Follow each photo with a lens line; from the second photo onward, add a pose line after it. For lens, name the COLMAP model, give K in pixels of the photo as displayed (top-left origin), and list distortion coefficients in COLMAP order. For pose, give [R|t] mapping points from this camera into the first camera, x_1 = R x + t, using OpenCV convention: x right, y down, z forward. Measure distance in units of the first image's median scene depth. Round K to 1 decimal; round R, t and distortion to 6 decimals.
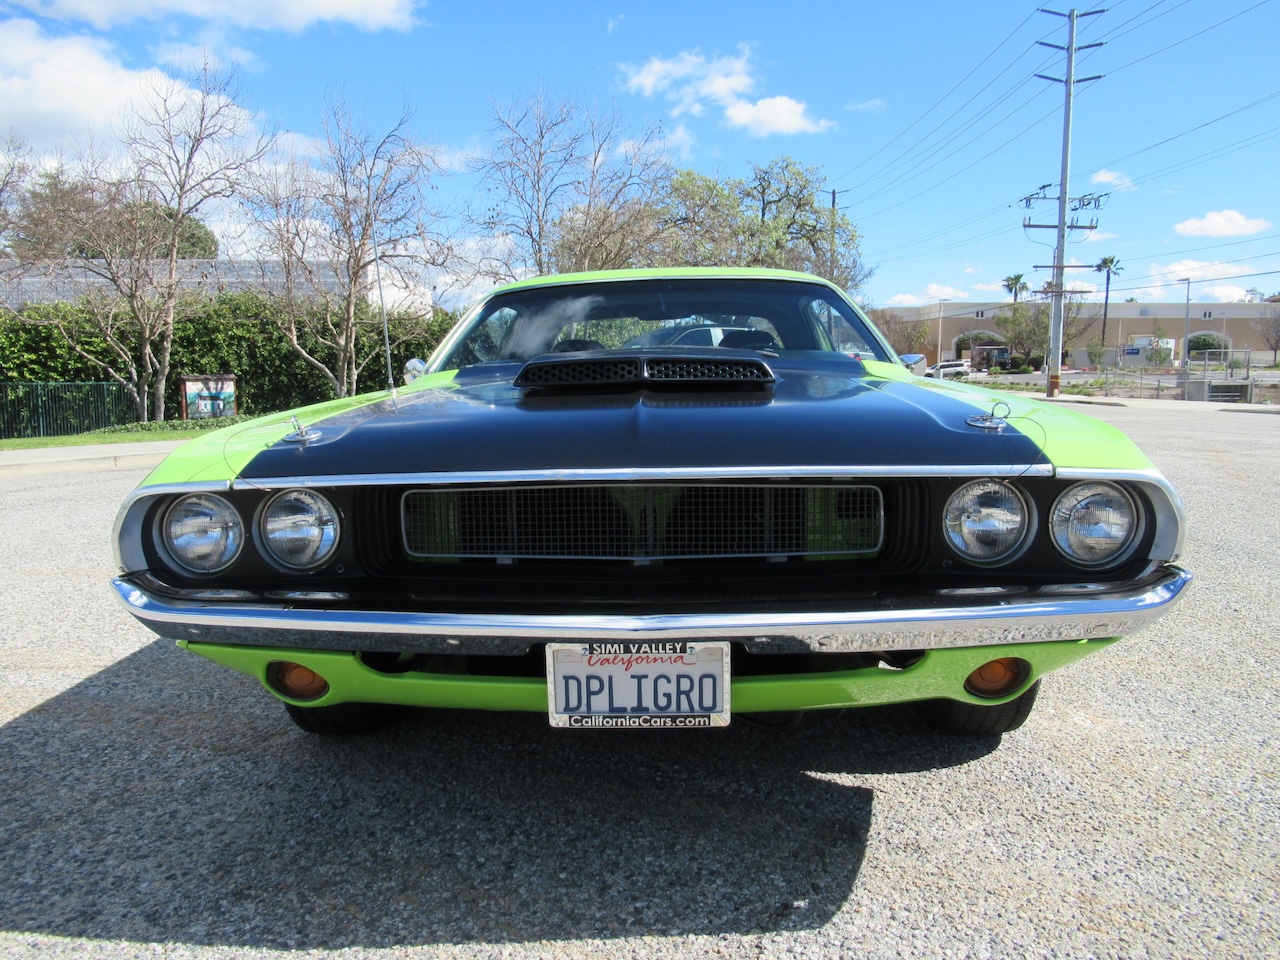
lens RADIAL K [[960.2, 0, 647.7], [0, 960.2, 486.2], [0, 0, 1]] dist [-0.005834, 0.006542]
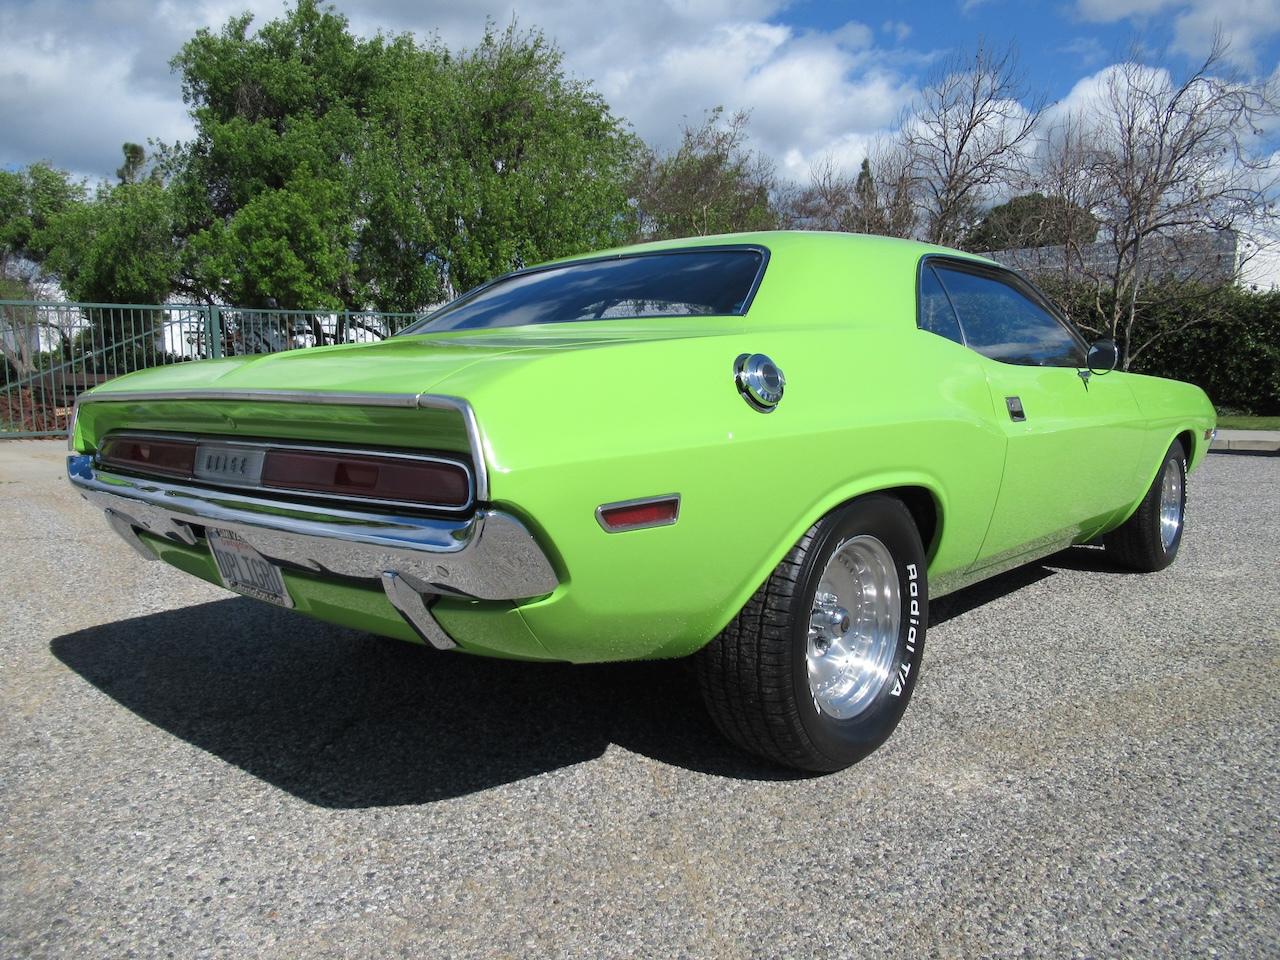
lens RADIAL K [[960.2, 0, 629.6], [0, 960.2, 476.8], [0, 0, 1]] dist [-0.005834, 0.006542]
pose [[0.626450, 0.092520, -0.773951, 0.097227], [-0.089276, 0.994913, 0.046673, -0.009881], [0.774332, 0.039857, 0.631523, 0.079531]]
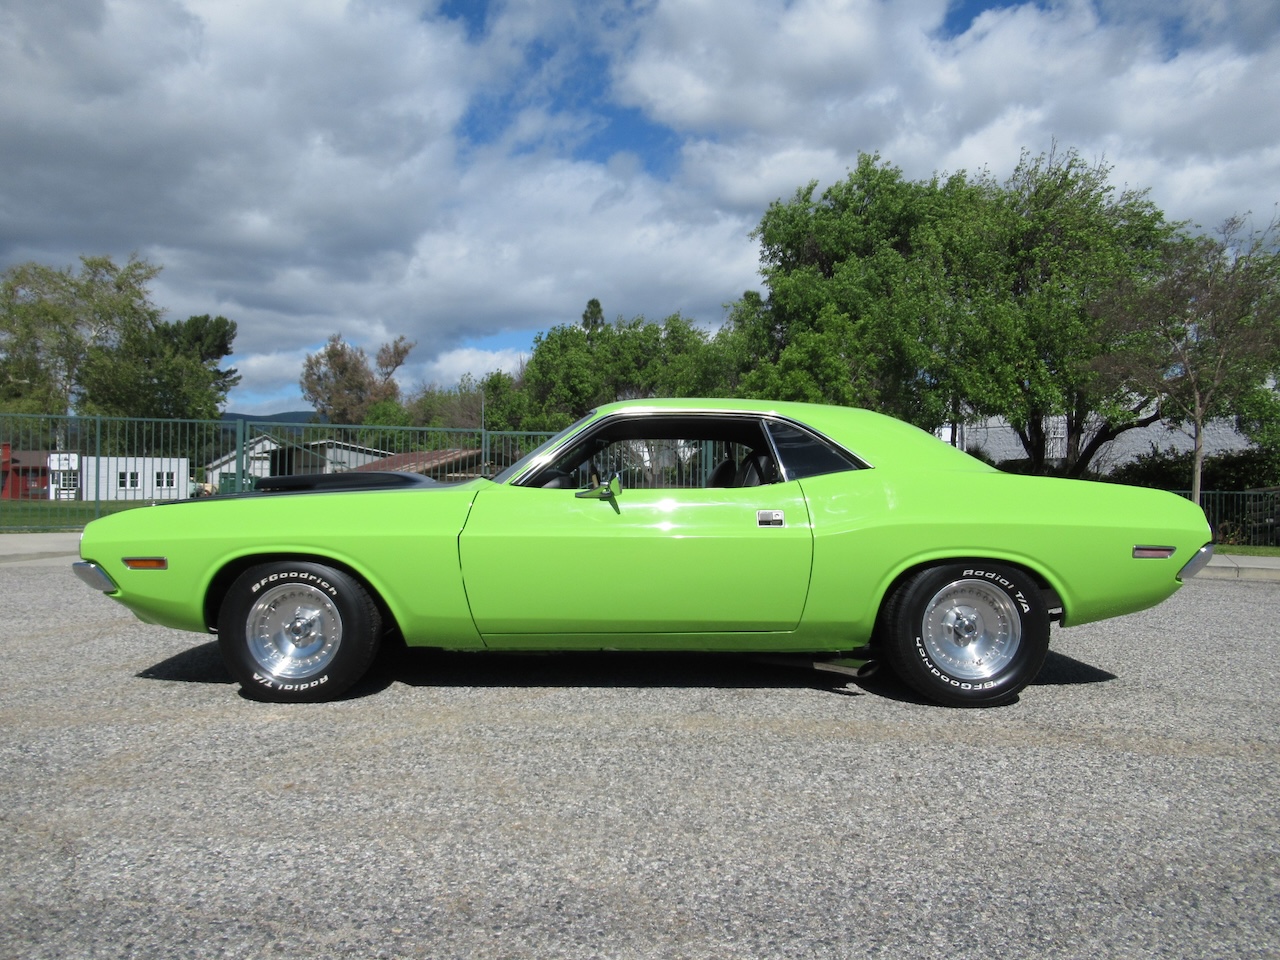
lens RADIAL K [[960.2, 0, 648.9], [0, 960.2, 485.5], [0, 0, 1]] dist [-0.005834, 0.006542]
pose [[0.069104, 0.014354, -0.997506, 0.224917], [-0.124946, 0.992148, 0.005621, -0.024086], [0.989754, 0.124246, 0.070355, 0.171149]]
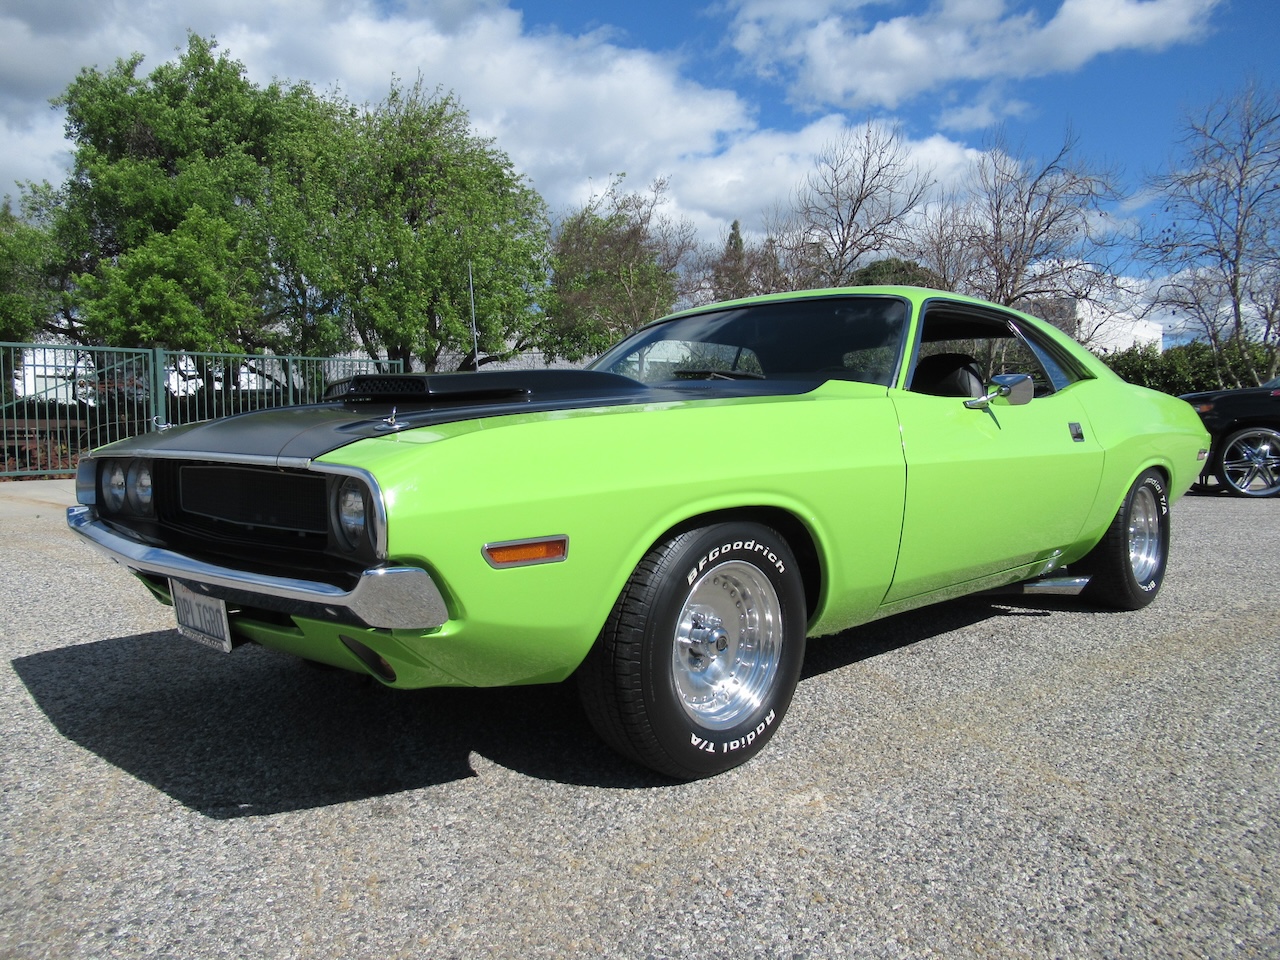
lens RADIAL K [[960.2, 0, 633.1], [0, 960.2, 480.2], [0, 0, 1]] dist [-0.005834, 0.006542]
pose [[0.728804, 0.053367, -0.682640, 0.091131], [-0.086896, 0.996106, -0.014899, -0.000731], [0.679187, 0.070177, 0.730603, 0.027415]]
